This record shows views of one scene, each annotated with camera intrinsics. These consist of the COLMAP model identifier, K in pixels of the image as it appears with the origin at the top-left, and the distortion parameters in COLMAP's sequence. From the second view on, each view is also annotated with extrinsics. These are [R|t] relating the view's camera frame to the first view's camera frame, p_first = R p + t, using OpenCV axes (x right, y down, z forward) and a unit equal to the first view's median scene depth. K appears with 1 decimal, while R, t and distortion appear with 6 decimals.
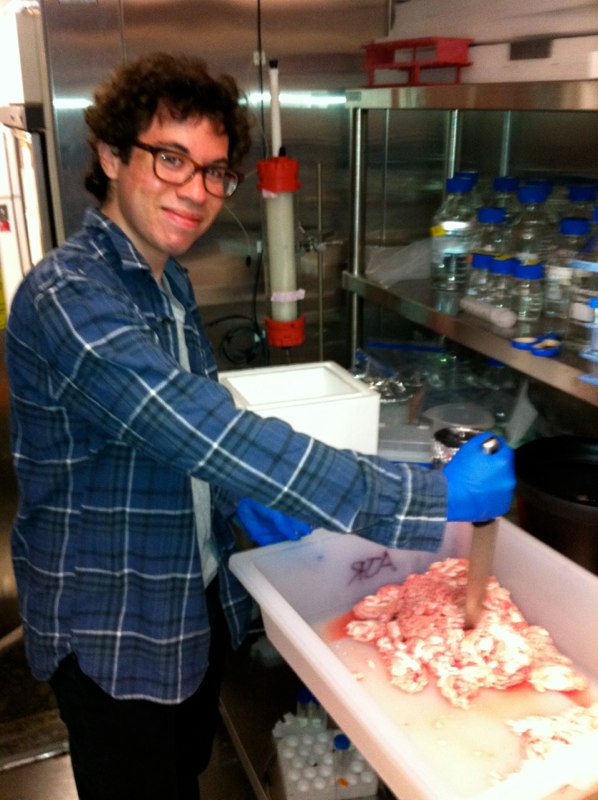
lens RADIAL K [[763.7, 0, 299.0], [0, 763.7, 400.0], [0, 0, 1]] dist [0.007684, 0.015177]
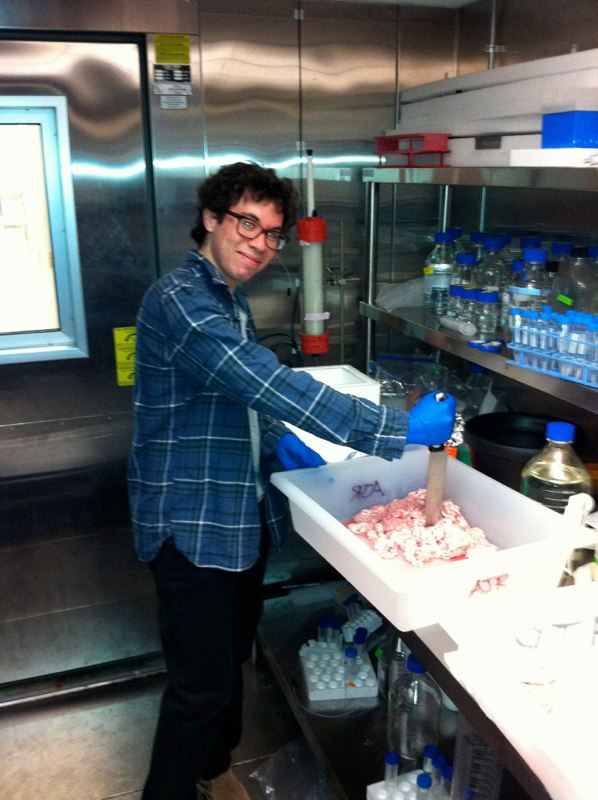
lens RADIAL K [[698.3, 0, 299.0], [0, 698.3, 400.0], [0, 0, 1]] dist [0.094839, -0.001144]
pose [[0.998475, 0.021951, -0.050647, 0.032347], [-0.024603, 0.998326, -0.052350, 0.133359], [0.049413, 0.053516, 0.997344, -0.414478]]
